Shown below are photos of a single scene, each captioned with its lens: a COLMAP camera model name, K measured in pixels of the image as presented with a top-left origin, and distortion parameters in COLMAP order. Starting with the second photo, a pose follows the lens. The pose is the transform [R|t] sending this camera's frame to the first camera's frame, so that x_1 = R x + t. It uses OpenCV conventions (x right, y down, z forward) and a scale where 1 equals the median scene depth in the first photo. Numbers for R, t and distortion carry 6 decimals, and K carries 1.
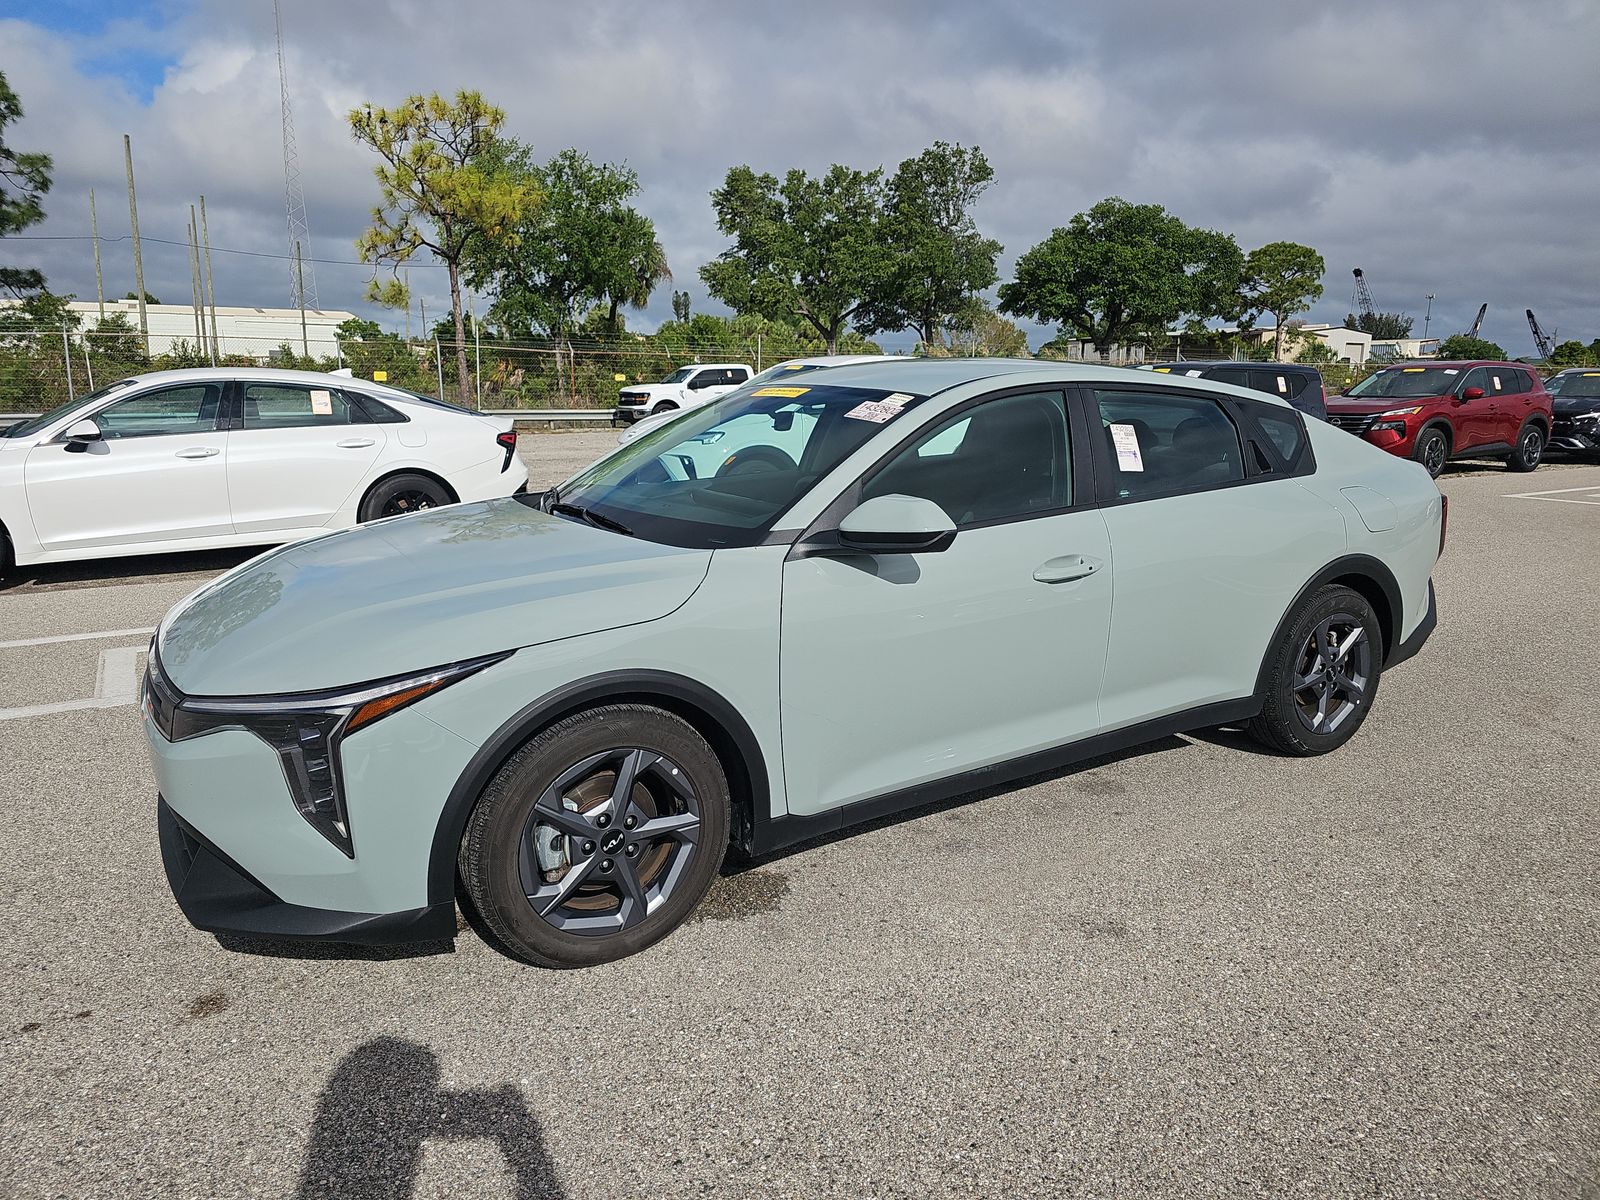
lens RADIAL K [[1155.2, 0, 800.0], [0, 1155.2, 600.0], [0, 0, 1]] dist [-0.001987, -0.002510]
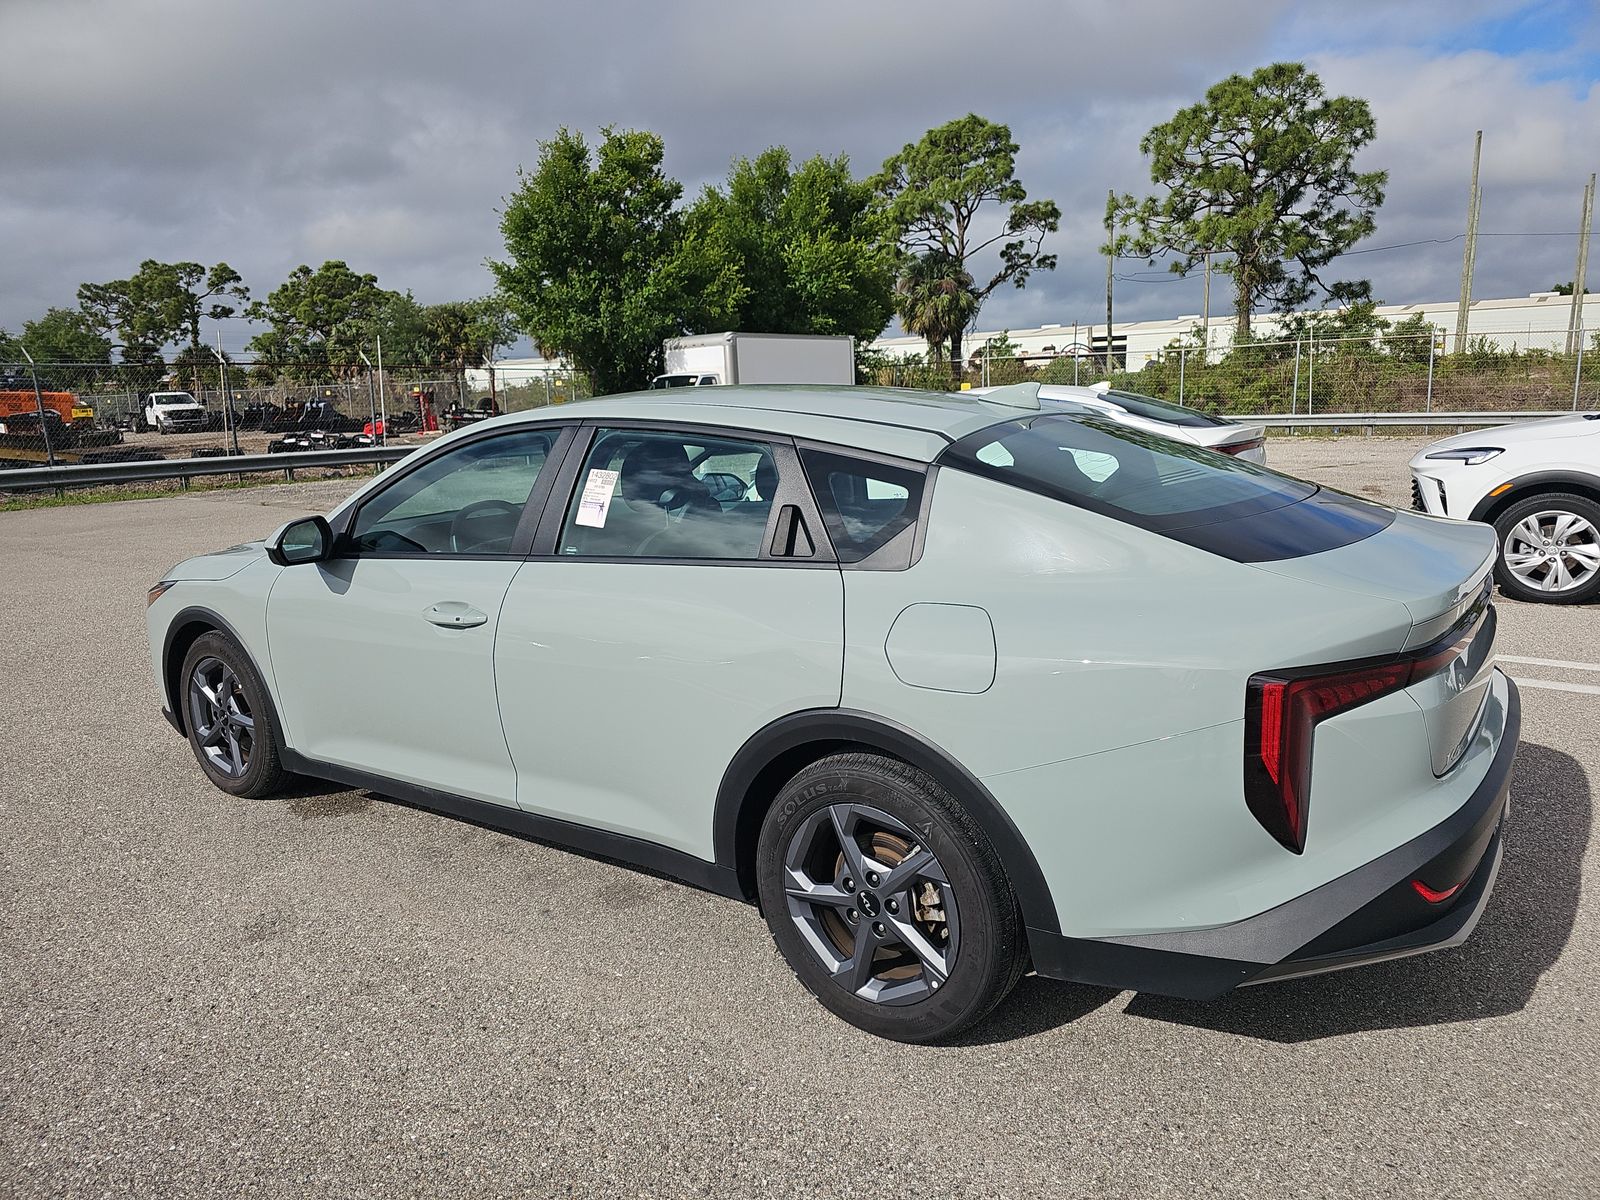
lens RADIAL K [[1127.0, 0, 800.0], [0, 1127.0, 600.0], [0, 0, 1]] dist [0.000881, -0.006722]
pose [[0.345141, 0.153922, -0.925843, 0.196366], [-0.142044, 0.983664, 0.110583, -0.030275], [0.927740, 0.093344, 0.361366, 0.150778]]
